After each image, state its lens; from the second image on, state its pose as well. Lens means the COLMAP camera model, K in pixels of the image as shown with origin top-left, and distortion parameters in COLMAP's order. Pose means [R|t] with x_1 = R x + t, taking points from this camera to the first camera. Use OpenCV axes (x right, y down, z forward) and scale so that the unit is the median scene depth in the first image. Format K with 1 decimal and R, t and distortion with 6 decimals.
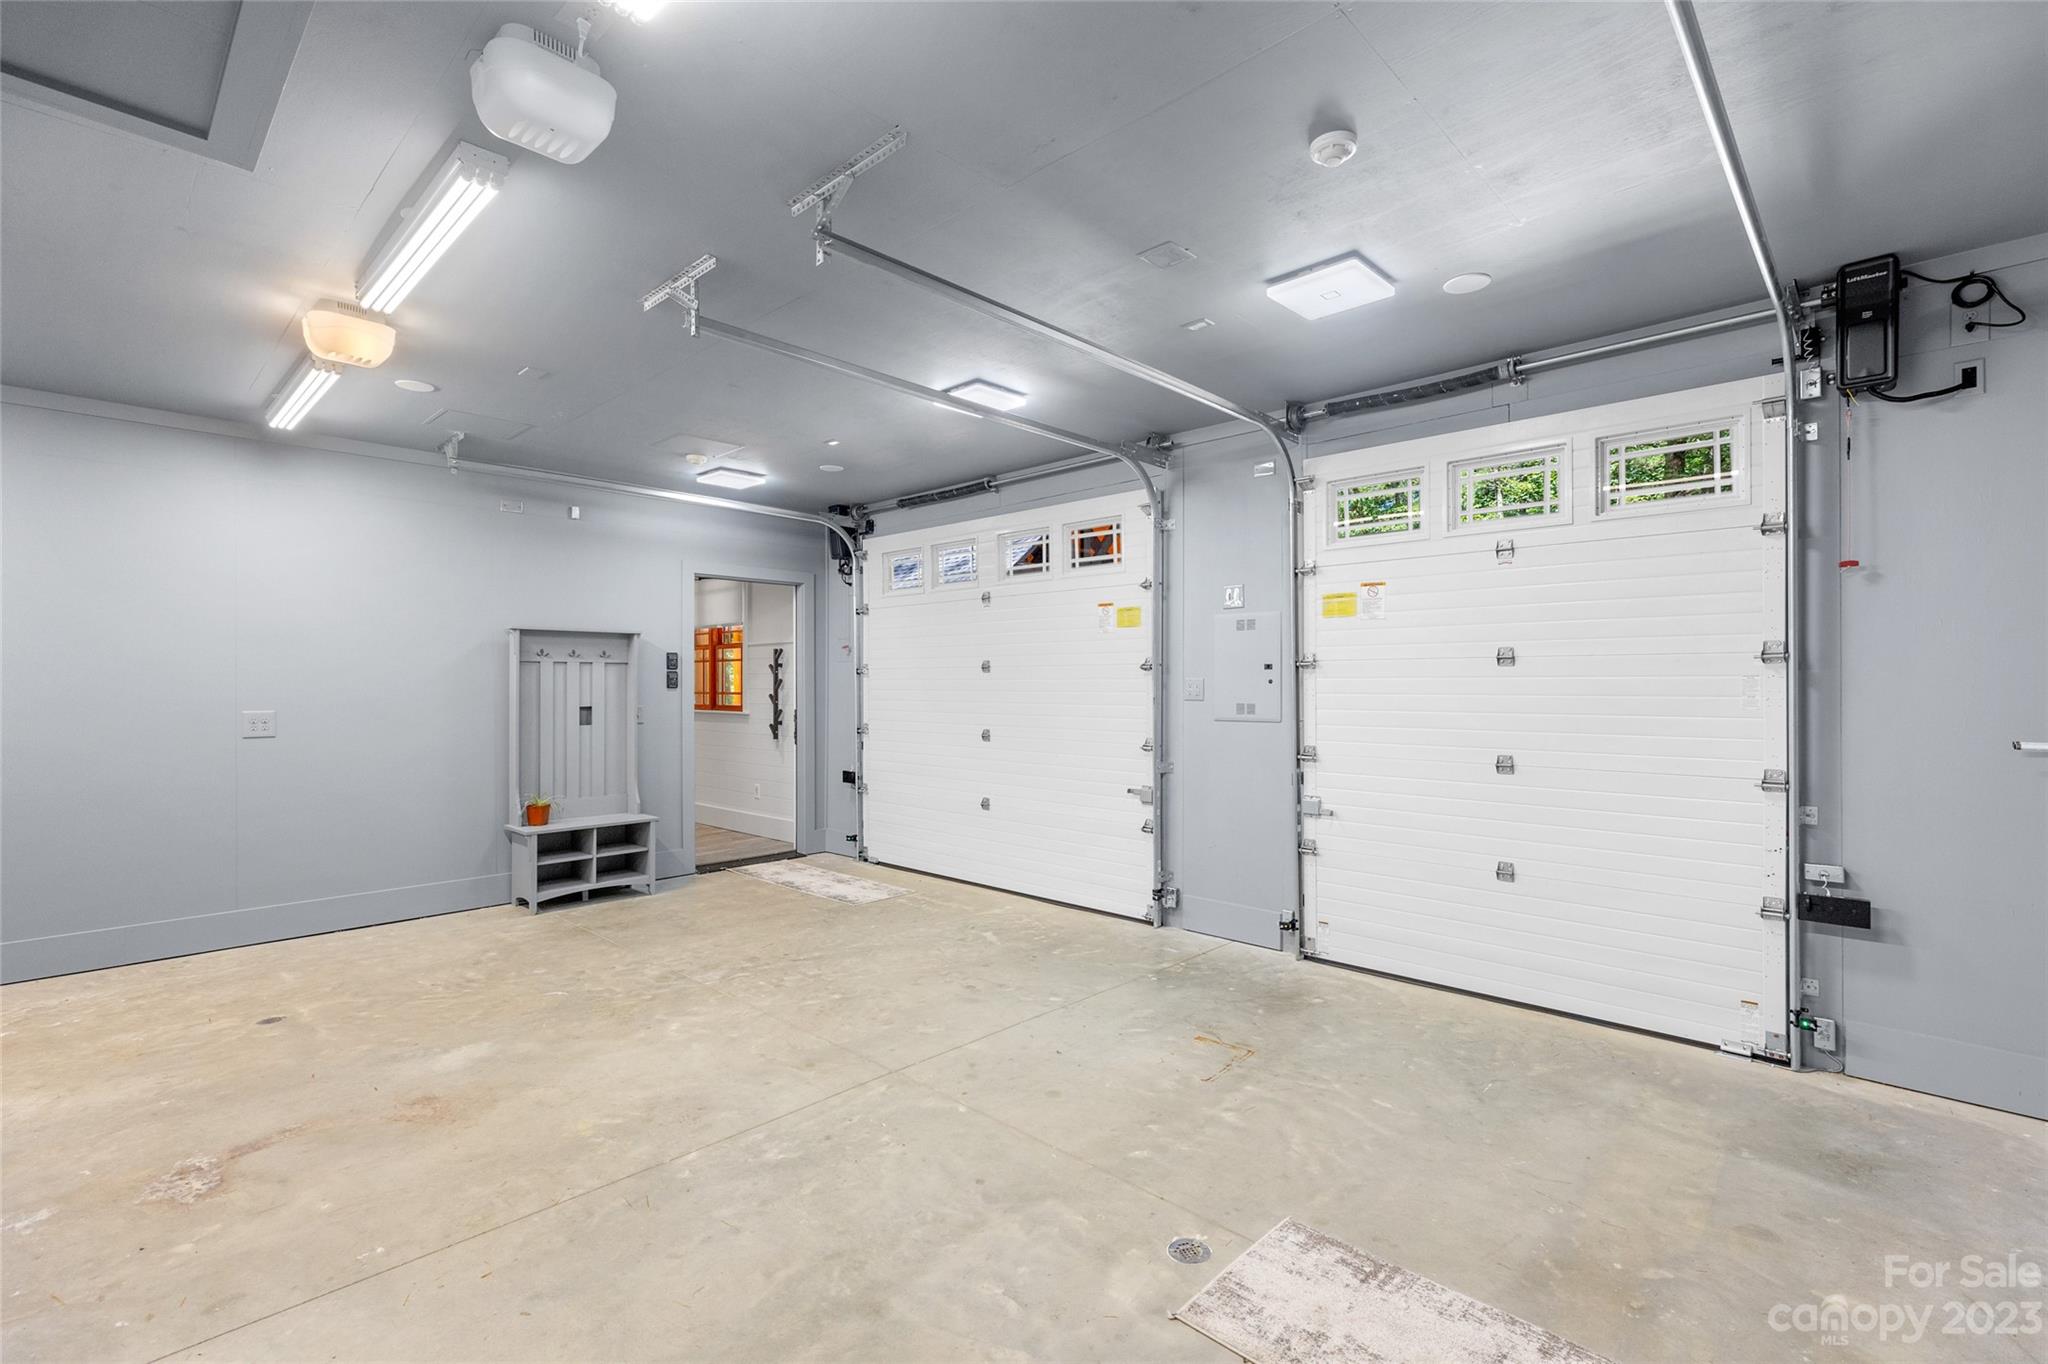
lens RADIAL K [[922.6, 0, 1024.3], [0, 922.6, 685.8], [0, 0, 1]] dist [0.007163, -0.000960]
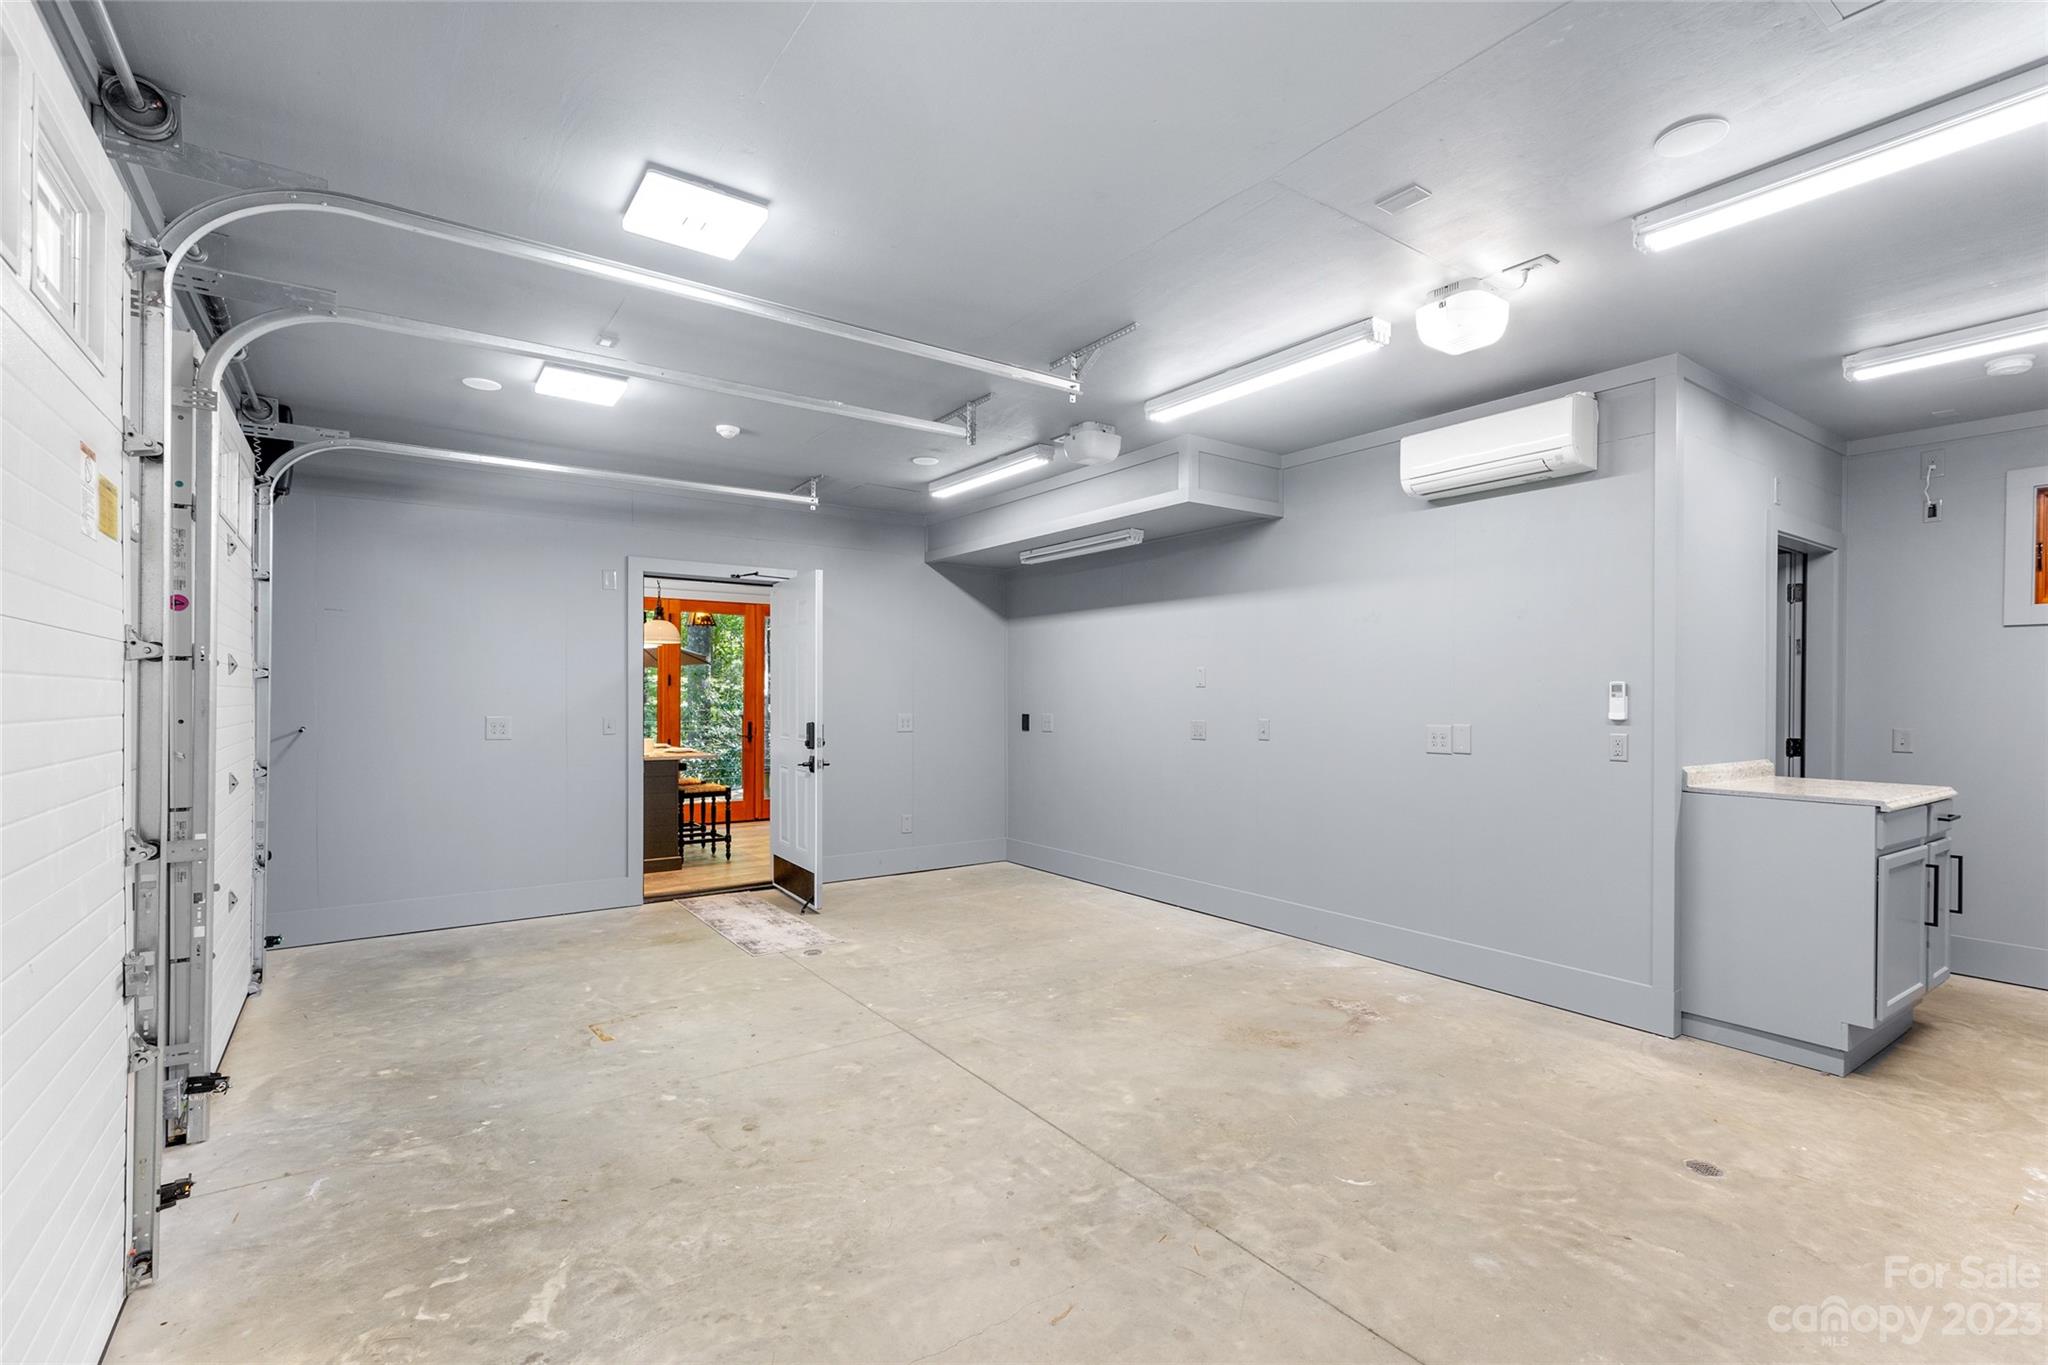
lens RADIAL K [[922.6, 0, 1023.3], [0, 922.6, 691.4], [0, 0, 1]] dist [0.007163, -0.000960]
pose [[-0.981552, -0.000784, 0.191195, -0.471783], [-0.001889, 0.999983, -0.005595, -0.002096], [-0.191188, -0.005853, -0.981536, 1.964539]]
